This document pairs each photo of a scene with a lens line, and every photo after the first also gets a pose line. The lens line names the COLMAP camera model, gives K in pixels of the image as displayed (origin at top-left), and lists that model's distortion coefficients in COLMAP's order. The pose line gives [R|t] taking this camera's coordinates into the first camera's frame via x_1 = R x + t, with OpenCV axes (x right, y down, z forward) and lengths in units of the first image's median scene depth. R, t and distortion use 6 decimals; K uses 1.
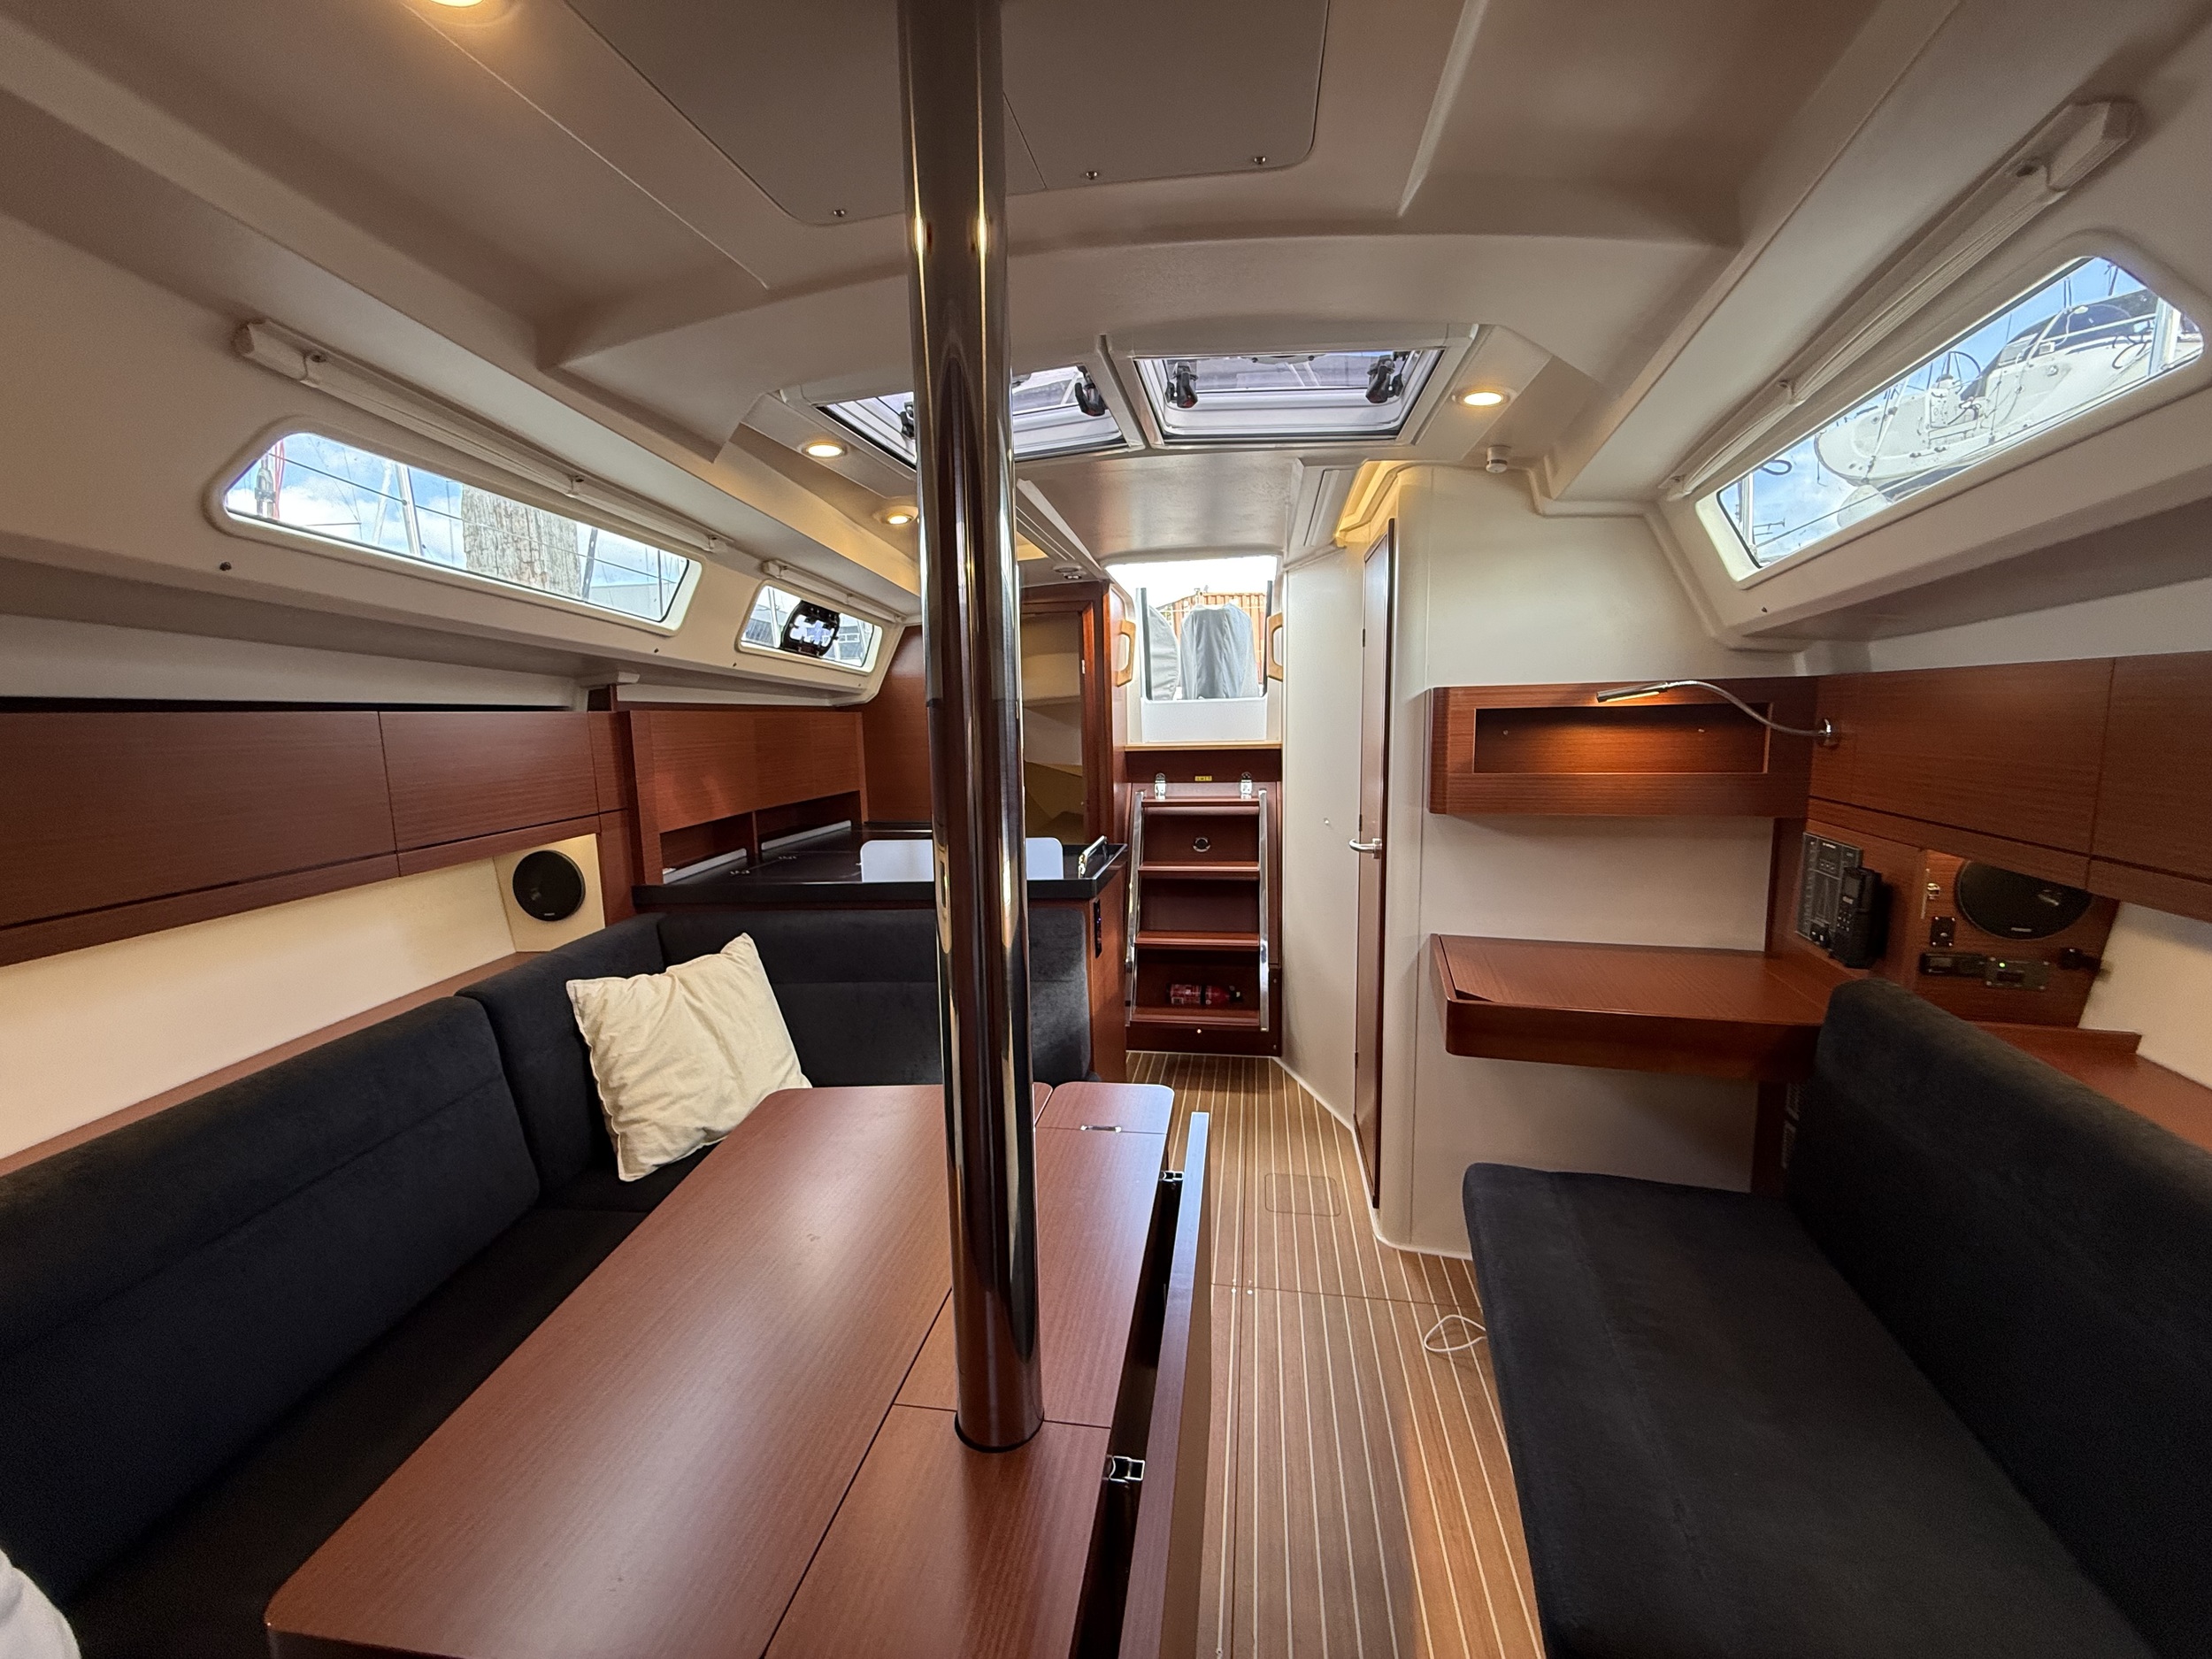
lens RADIAL K [[883.4, 0, 1098.5], [0, 883.4, 841.2], [0, 0, 1]] dist [-0.000050, 0.000796]
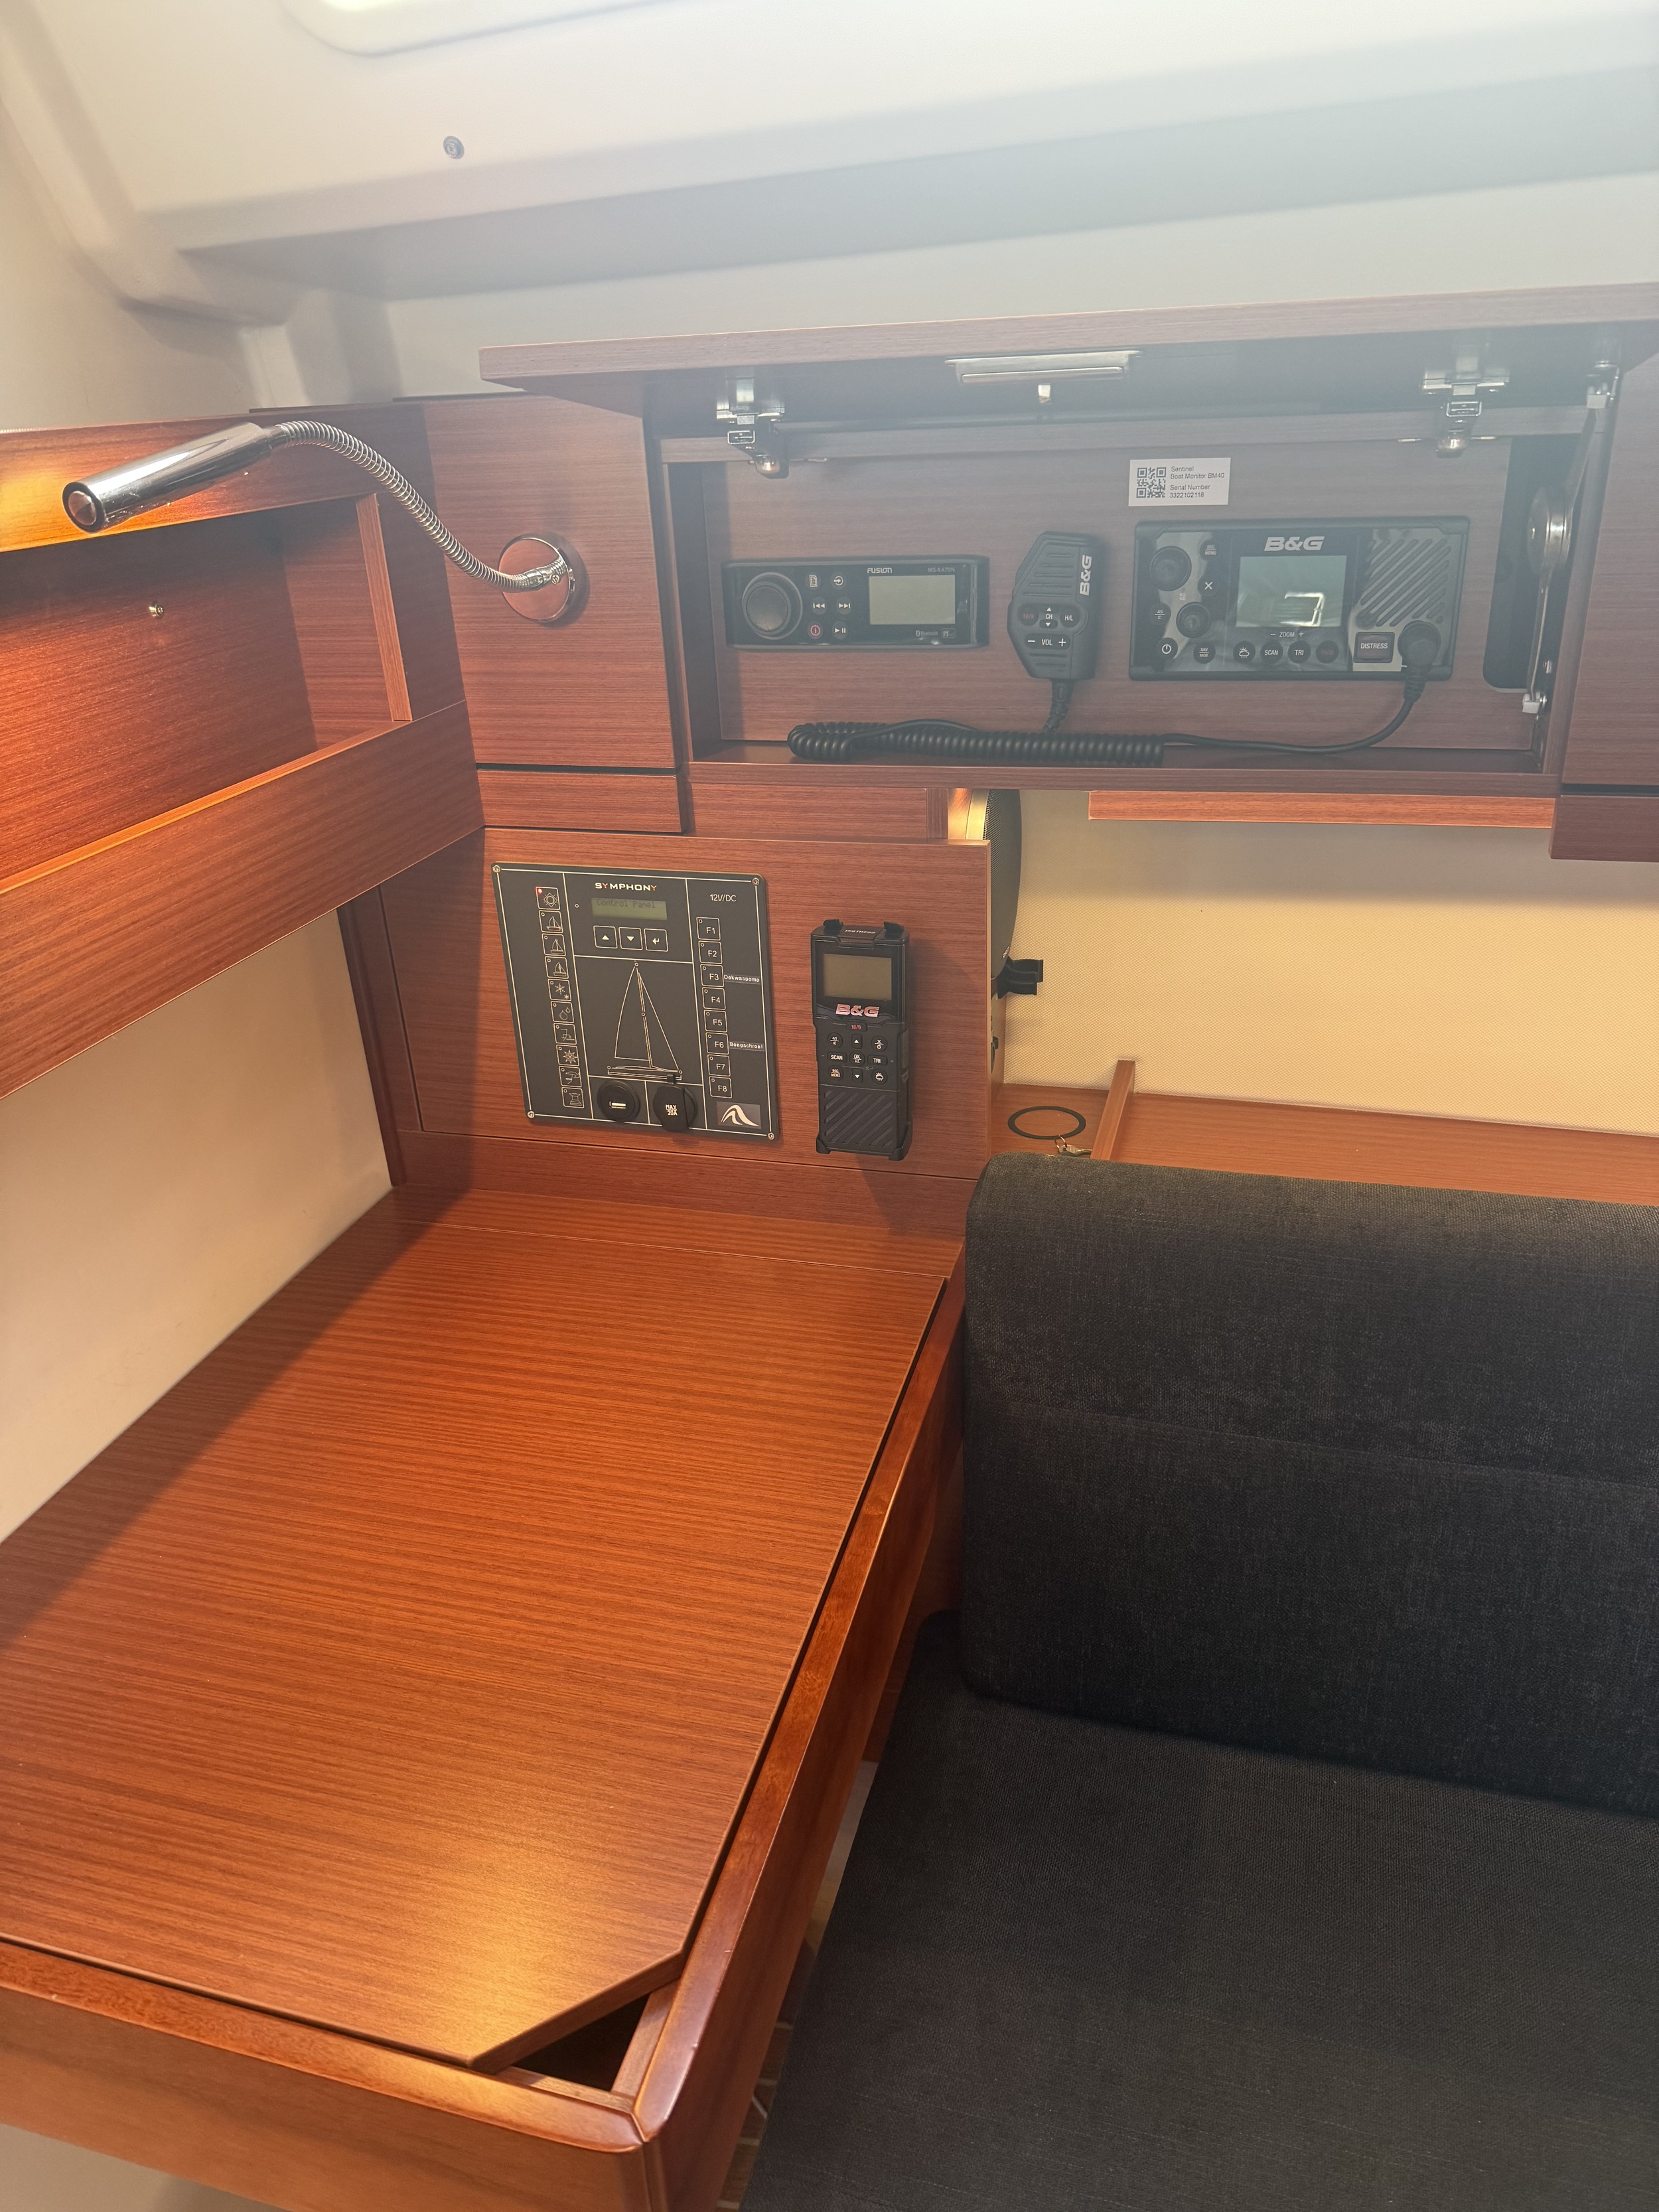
lens RADIAL K [[1575.7, 0, 817.0], [0, 1575.7, 1105.7], [0, 0, 1]] dist [0.033657, -0.016531]
pose [[-0.020011, -0.408892, 0.912363, 0.152626], [0.191373, 0.894106, 0.404908, -0.156746], [-0.981313, 0.182704, 0.060359, 0.824099]]
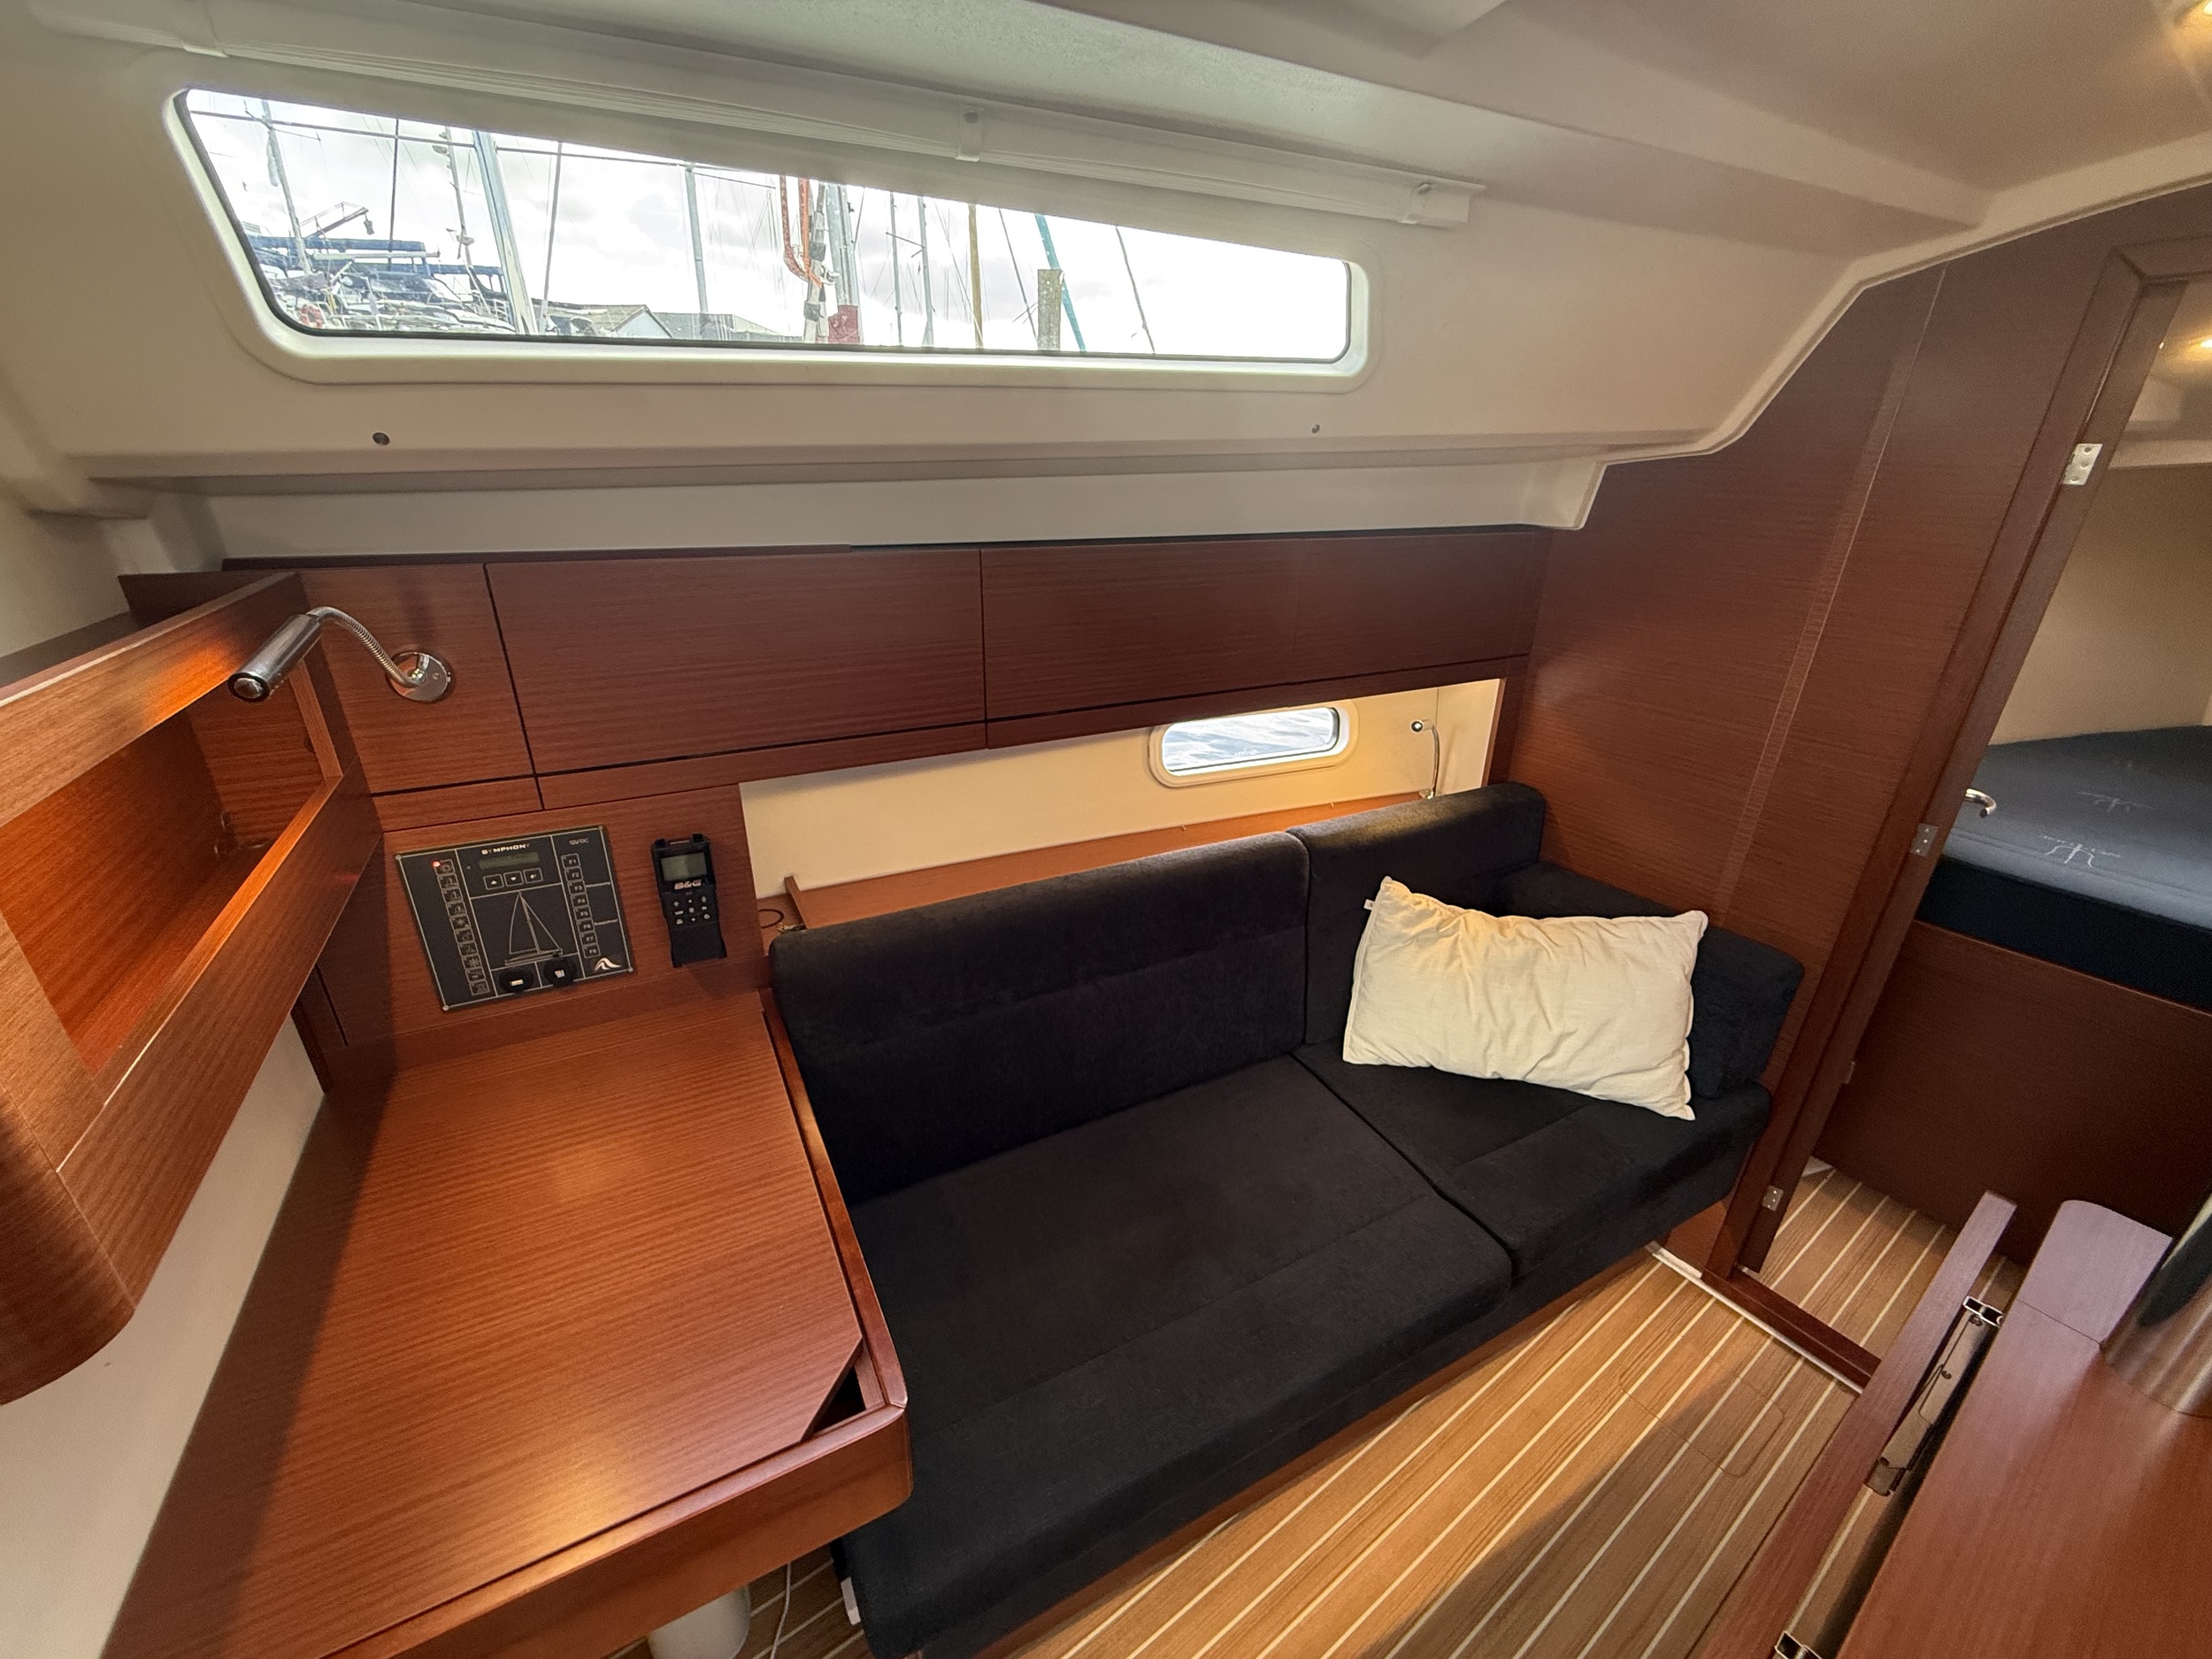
lens RADIAL K [[883.4, 0, 1098.7], [0, 883.4, 828.6], [0, 0, 1]] dist [-0.000050, 0.000796]
pose [[-0.704299, -0.267394, 0.657620, 0.117912], [0.102397, 0.878399, 0.466830, -0.234886], [-0.702480, 0.396126, -0.591275, 0.984136]]
